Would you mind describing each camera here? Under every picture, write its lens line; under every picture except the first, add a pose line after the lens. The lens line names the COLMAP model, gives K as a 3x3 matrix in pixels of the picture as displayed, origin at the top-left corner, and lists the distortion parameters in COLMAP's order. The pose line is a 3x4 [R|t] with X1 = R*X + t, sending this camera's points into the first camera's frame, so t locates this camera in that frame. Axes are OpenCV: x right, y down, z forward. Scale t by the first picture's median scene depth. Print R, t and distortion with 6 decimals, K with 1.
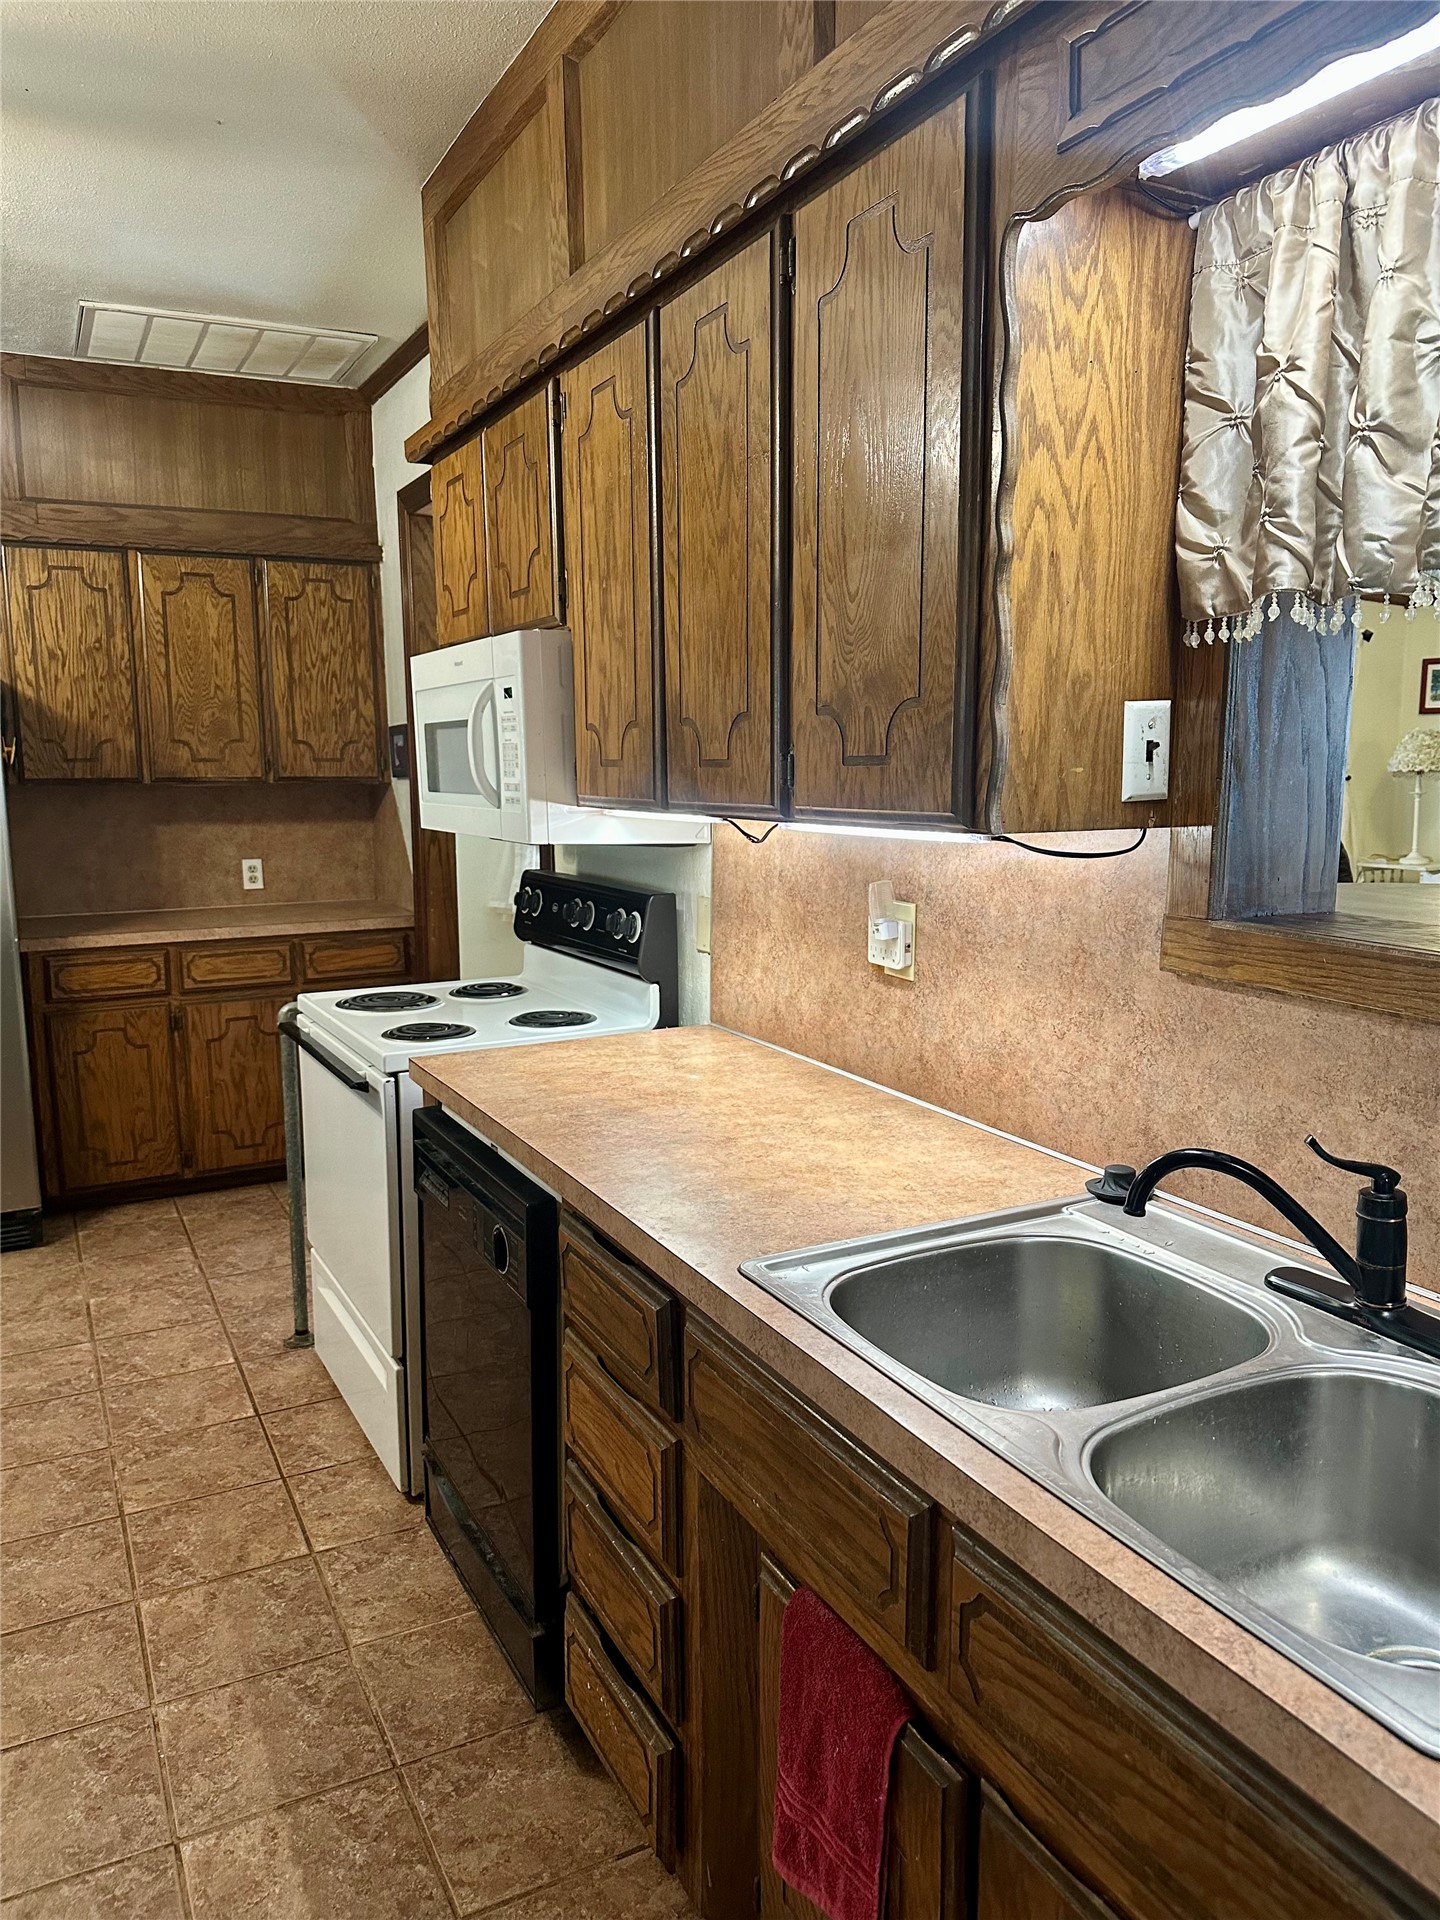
lens RADIAL K [[1349.5, 0, 712.7], [0, 1349.5, 963.2], [0, 0, 1]] dist [0.070769, -0.122374]
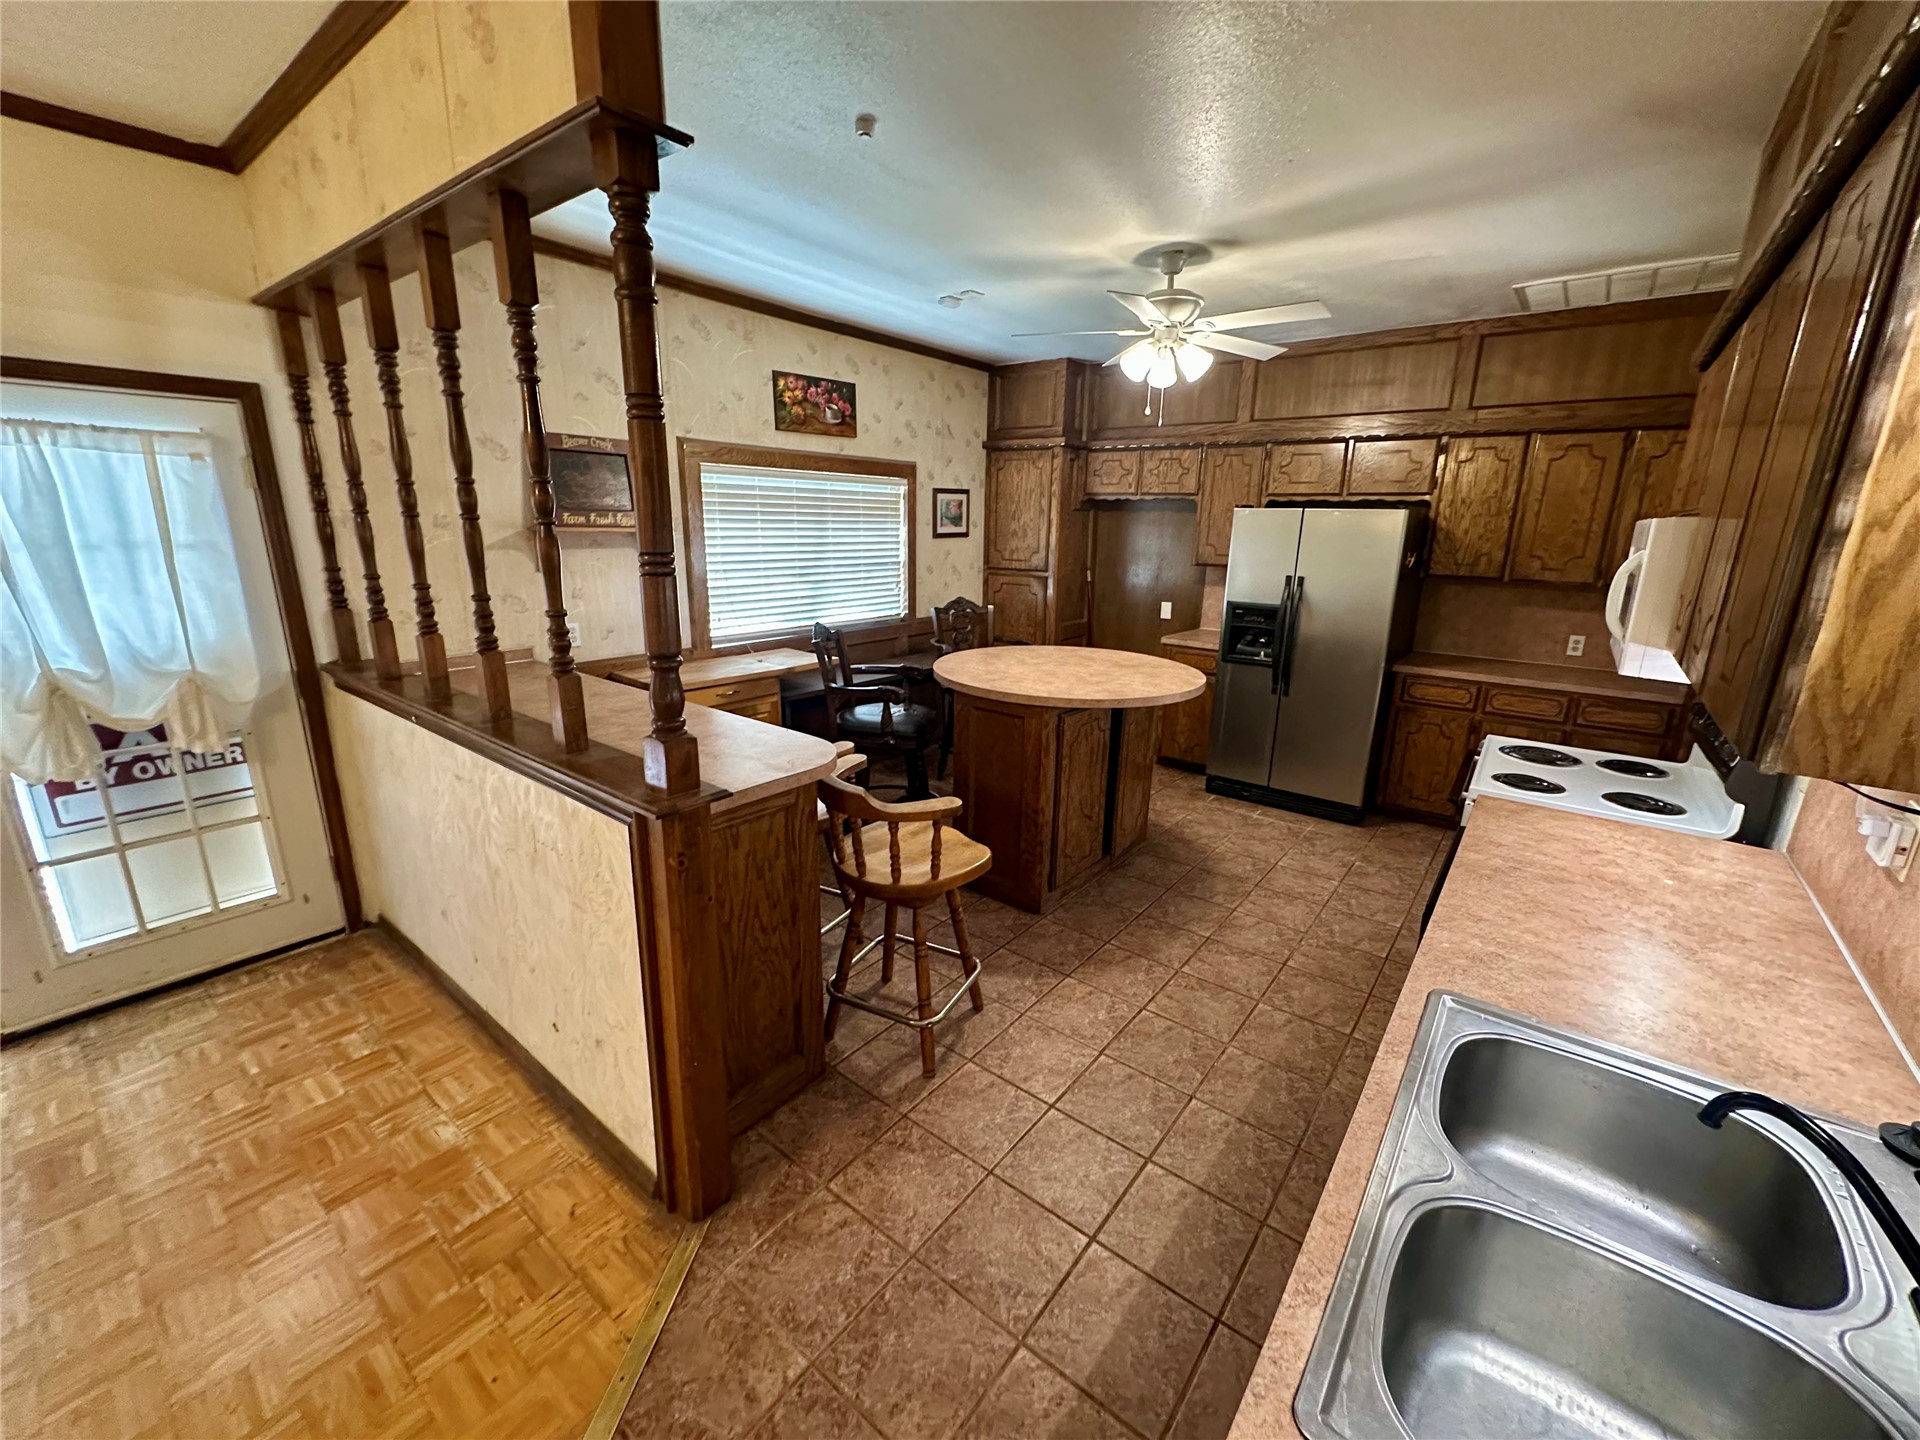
lens RADIAL K [[768.2, 0, 960.9], [0, 768.2, 721.0], [0, 0, 1]] dist [-0.005258, 0.001310]
pose [[0.412774, 0.247390, -0.876593, 0.160658], [-0.157731, 0.967282, 0.198711, -0.052990], [0.897072, 0.056243, 0.438290, 0.036128]]
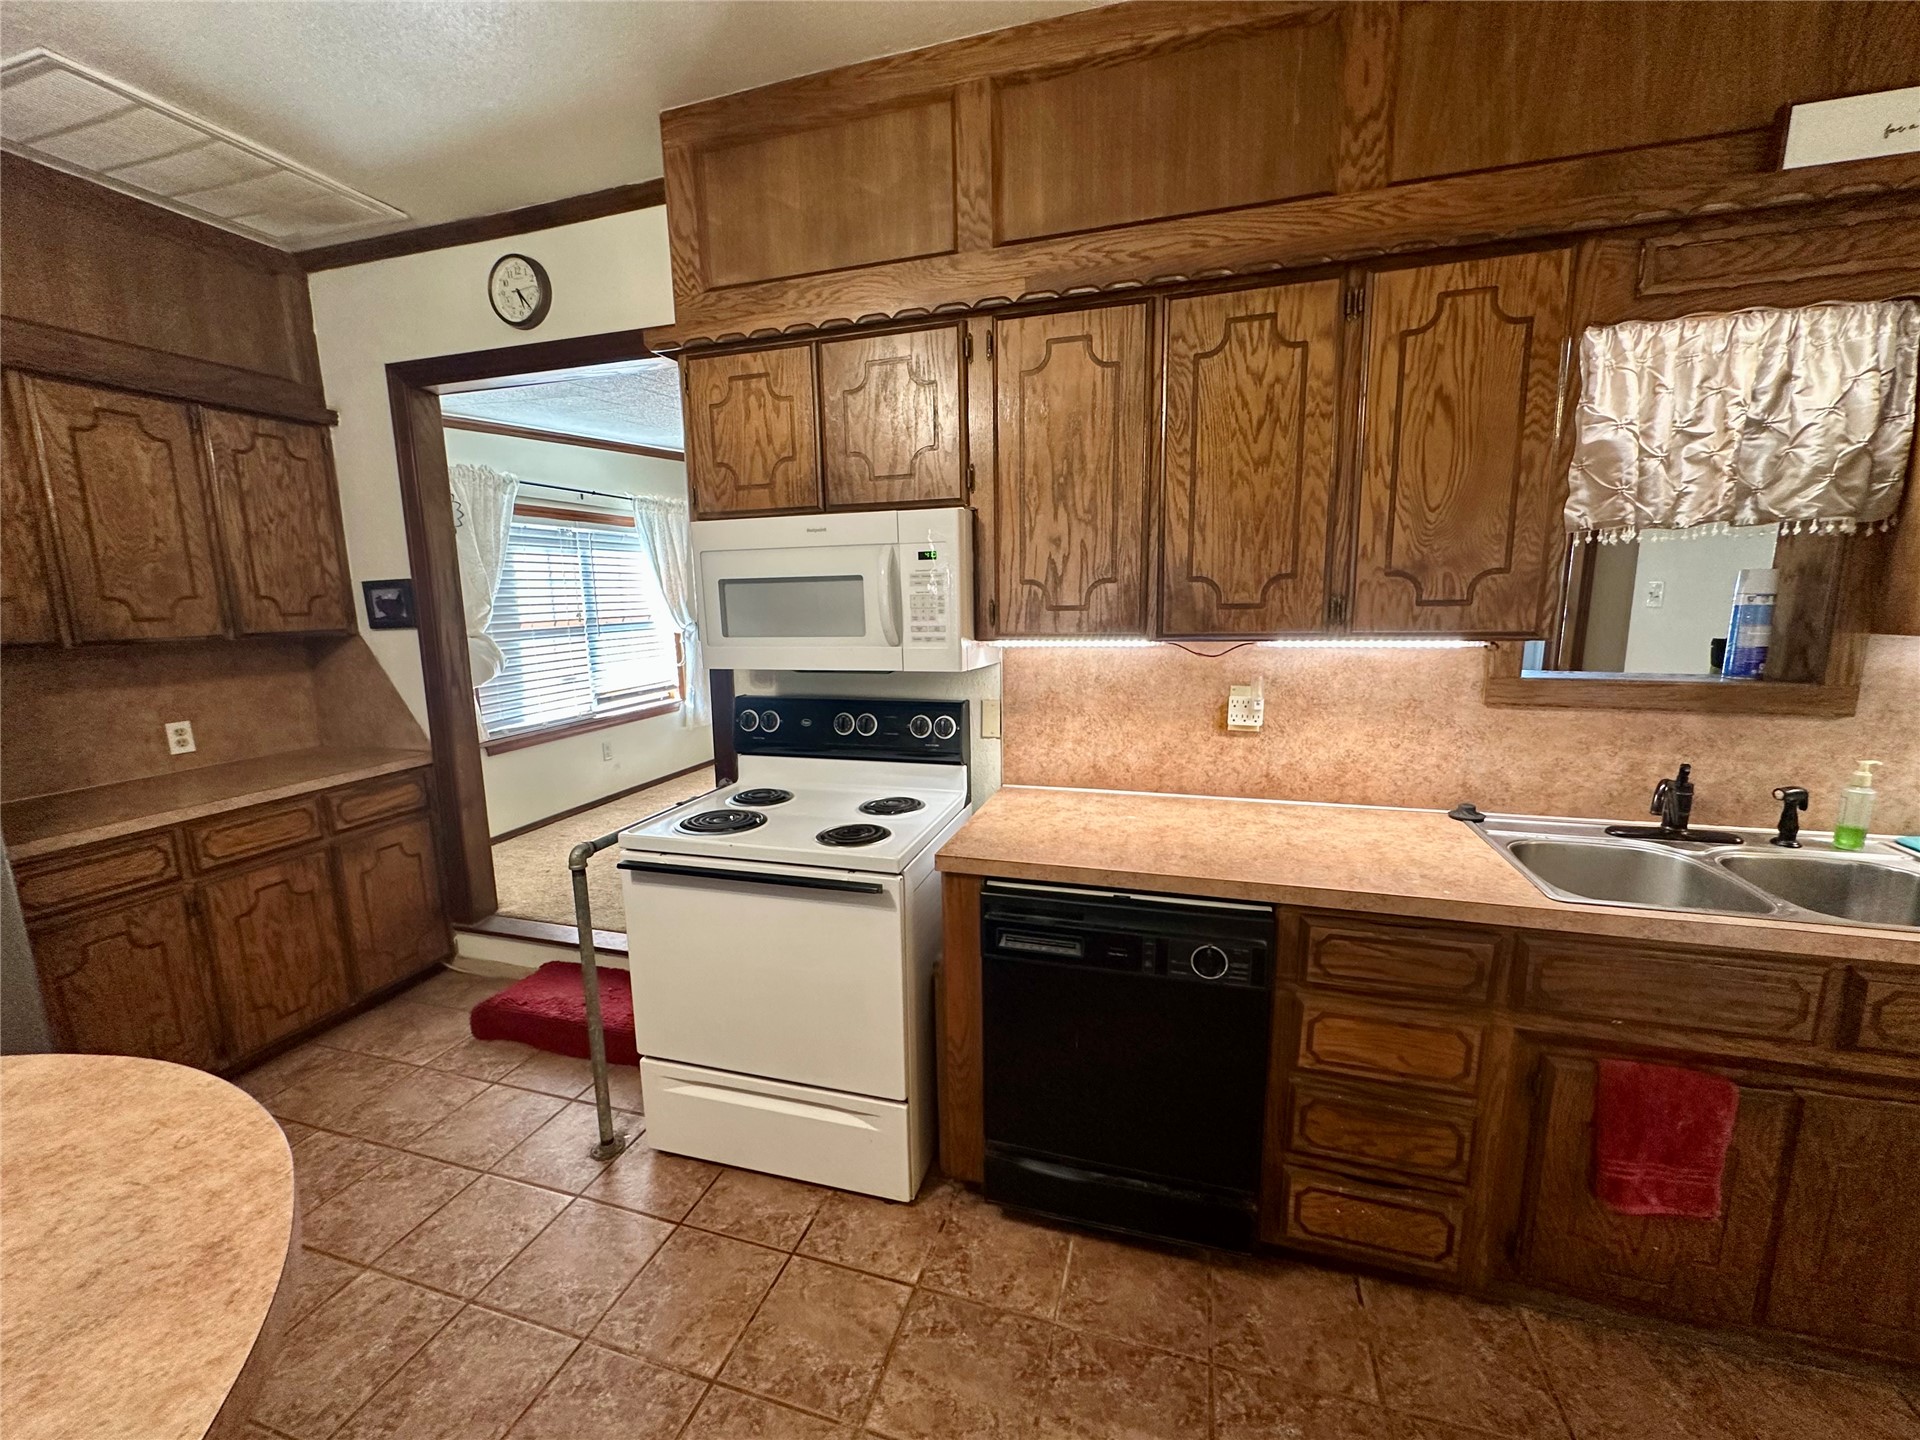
lens RADIAL K [[768.2, 0, 960.9], [0, 768.2, 721.0], [0, 0, 1]] dist [-0.005258, 0.001310]
pose [[0.699499, -0.124136, 0.703770, -0.382287], [0.119913, 0.991223, 0.055653, -0.047583], [-0.704502, 0.045462, 0.708245, 0.273451]]
